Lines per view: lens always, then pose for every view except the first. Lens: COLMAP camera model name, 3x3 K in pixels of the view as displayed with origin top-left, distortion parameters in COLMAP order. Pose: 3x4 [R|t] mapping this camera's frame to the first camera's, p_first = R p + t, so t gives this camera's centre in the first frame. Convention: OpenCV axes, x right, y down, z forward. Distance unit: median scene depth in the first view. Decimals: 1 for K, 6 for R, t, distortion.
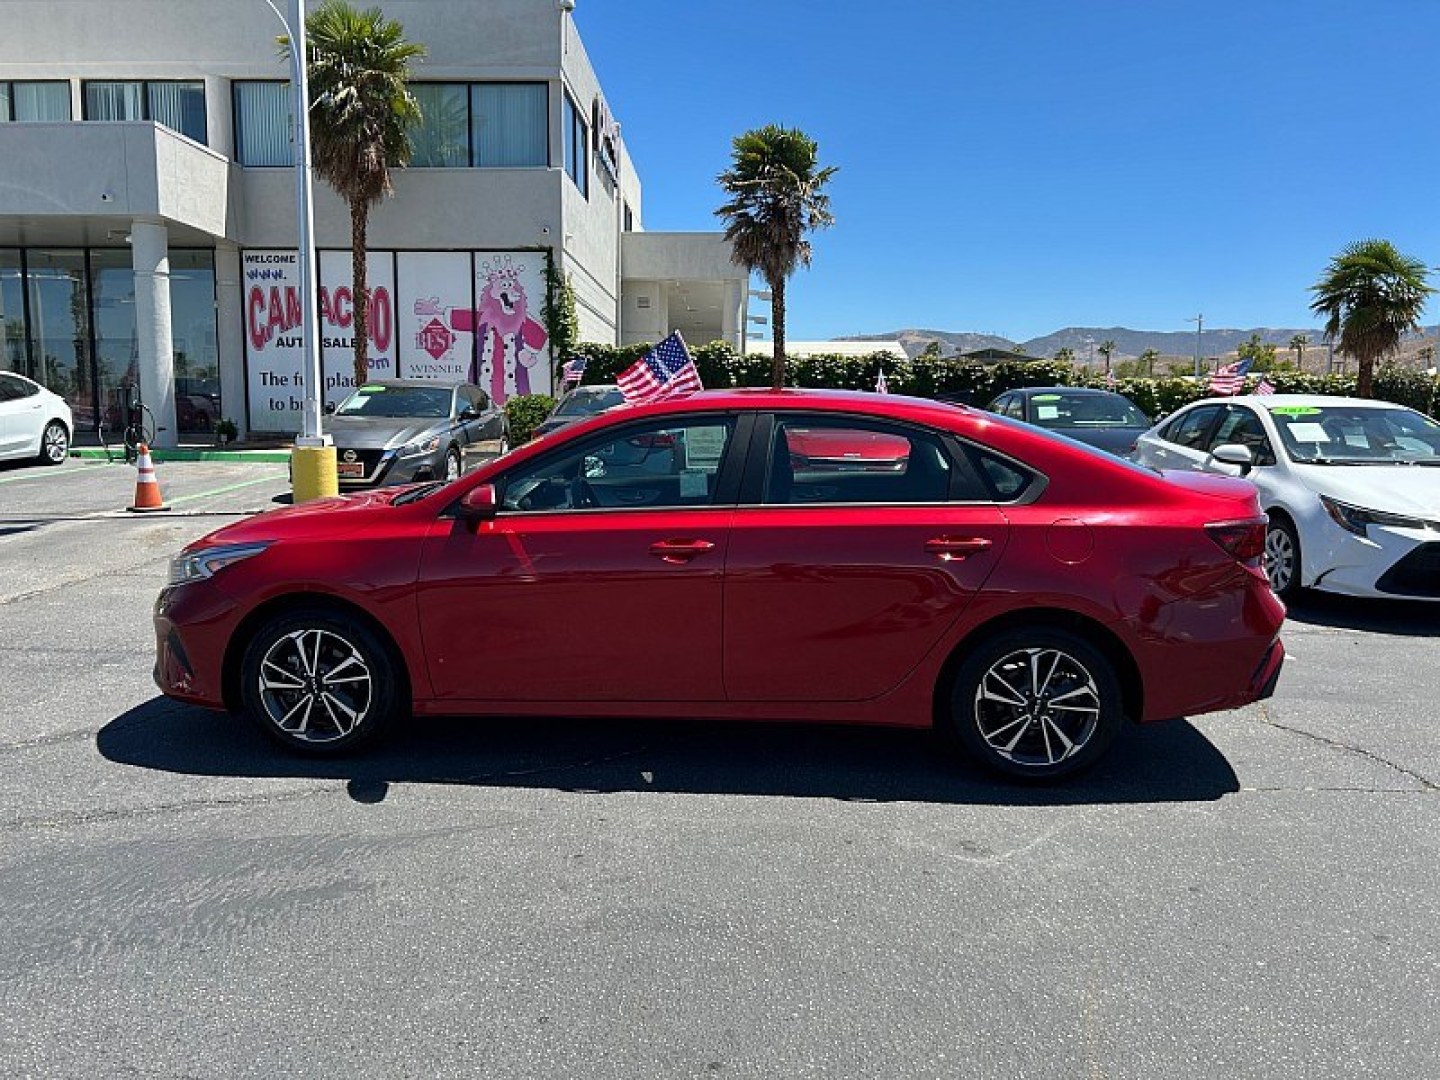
lens RADIAL K [[1099.3, 0, 720.0], [0, 1099.3, 540.0], [0, 0, 1]] dist [0.072374, -0.069966]
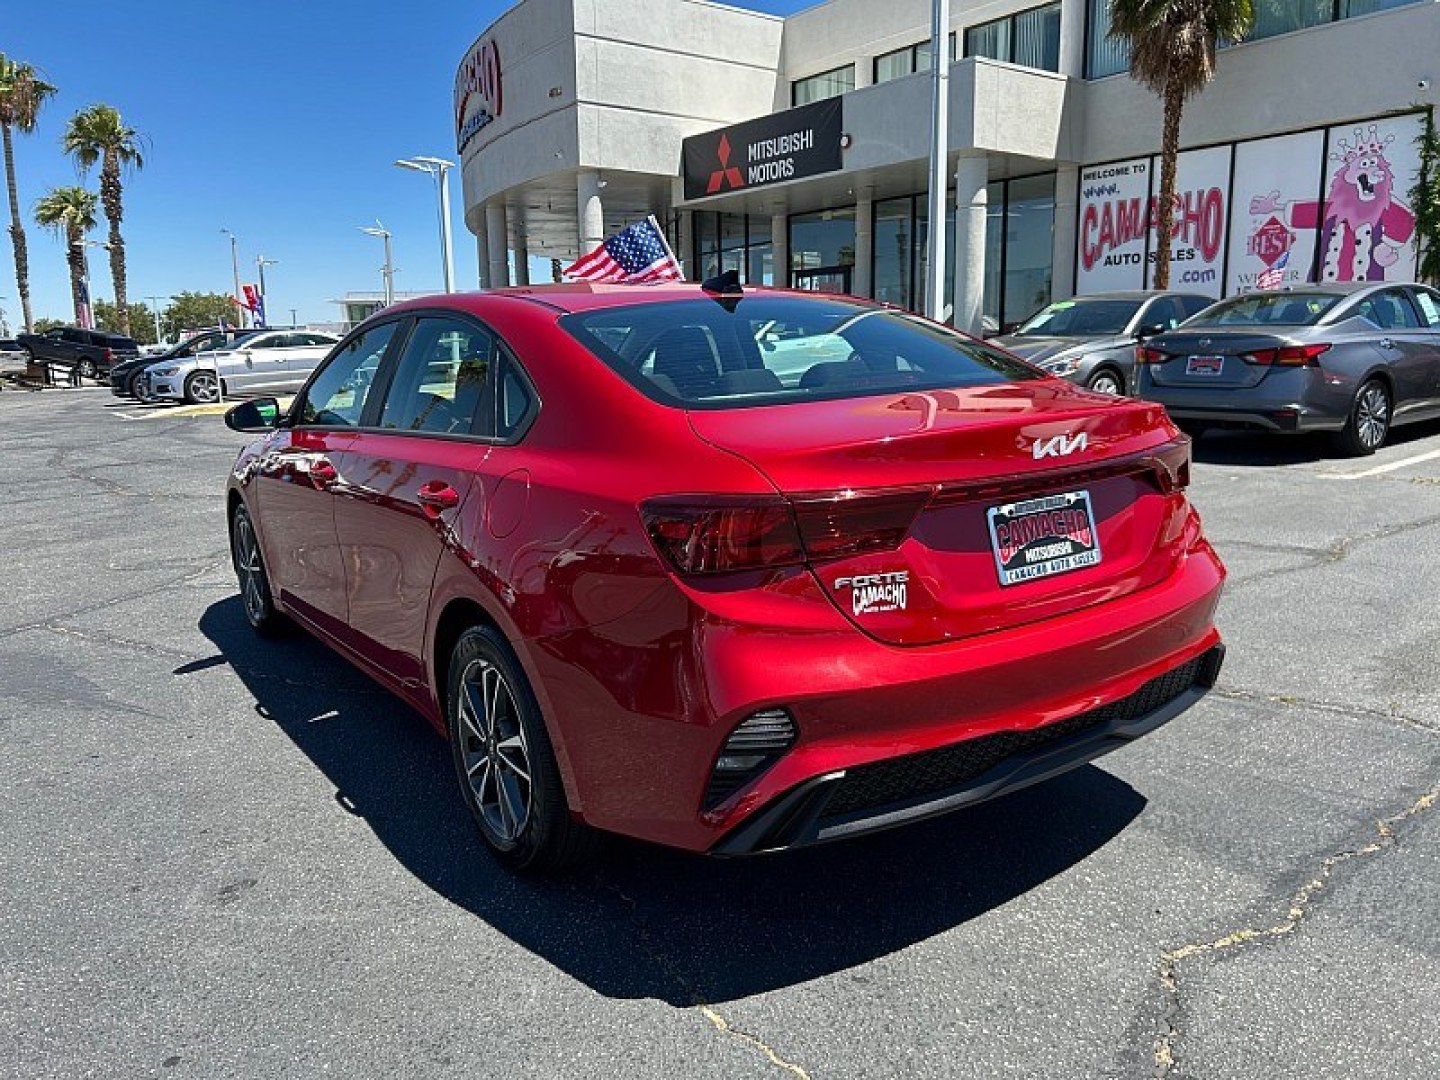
lens RADIAL K [[1100.8, 0, 734.6], [0, 1100.8, 562.3], [0, 0, 1]] dist [0.002902, -0.008597]
pose [[0.622678, 0.130507, -0.771518, 0.176768], [-0.062894, 0.991150, 0.116898, -0.009502], [0.779947, -0.024266, 0.625375, 0.141992]]
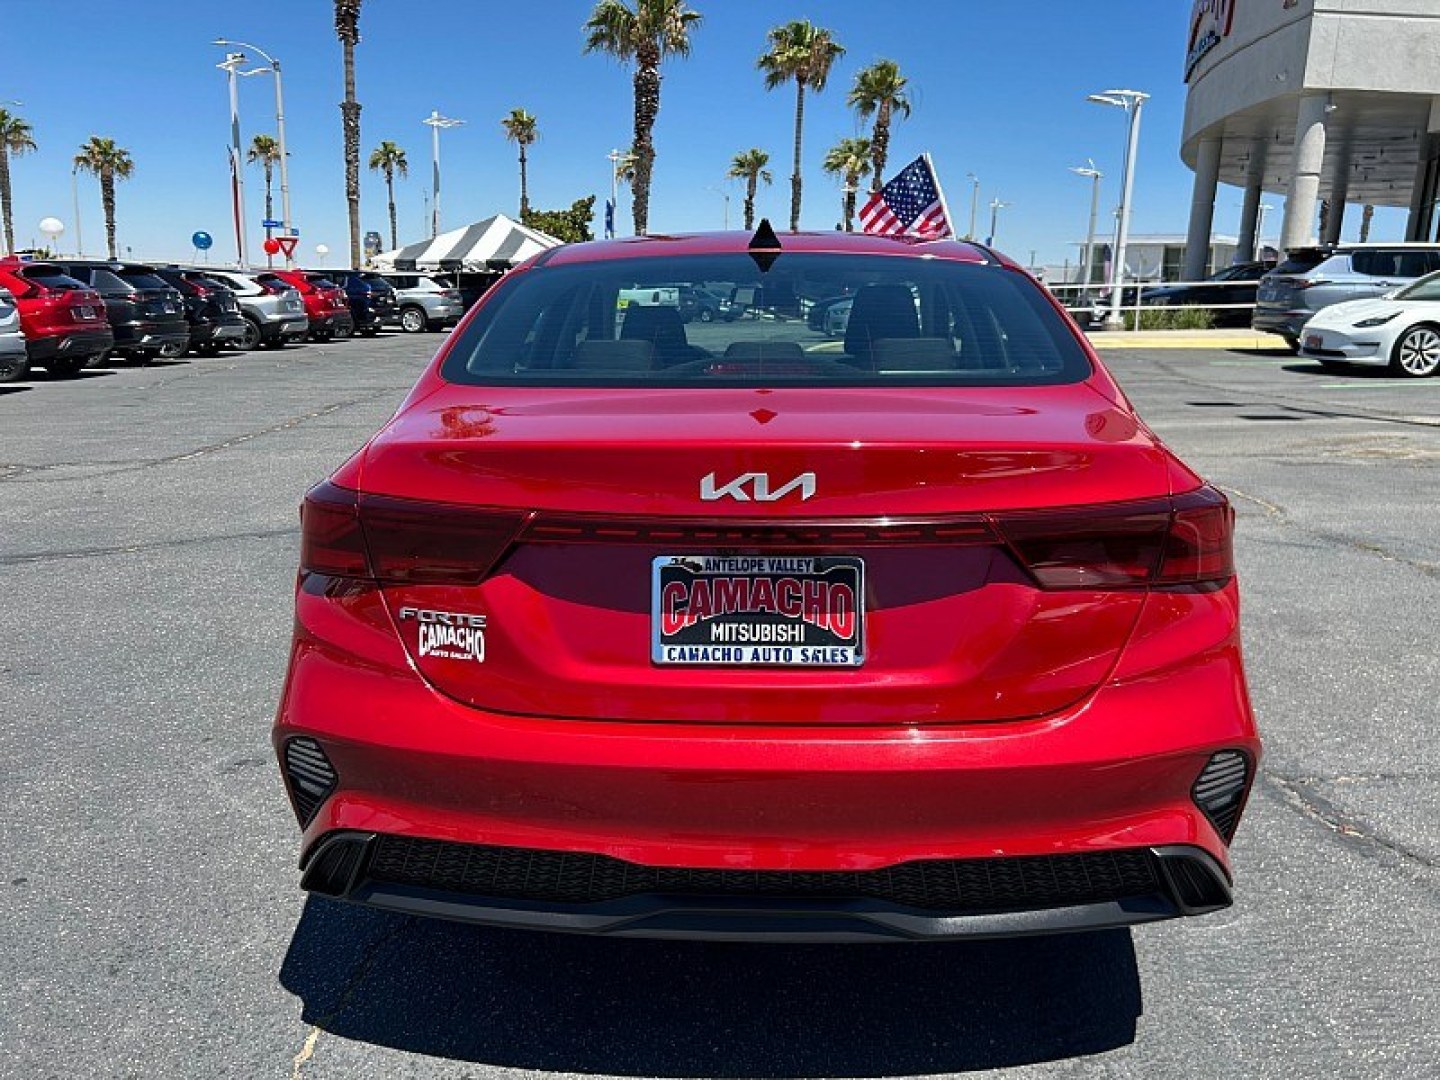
lens RADIAL K [[1099.3, 0, 720.0], [0, 1099.3, 540.0], [0, 0, 1]] dist [0.072374, -0.069966]
pose [[0.027703, 0.213615, -0.976525, 0.186917], [-0.134373, 0.968829, 0.208119, -0.022664], [0.990543, 0.125453, 0.055543, 0.231819]]
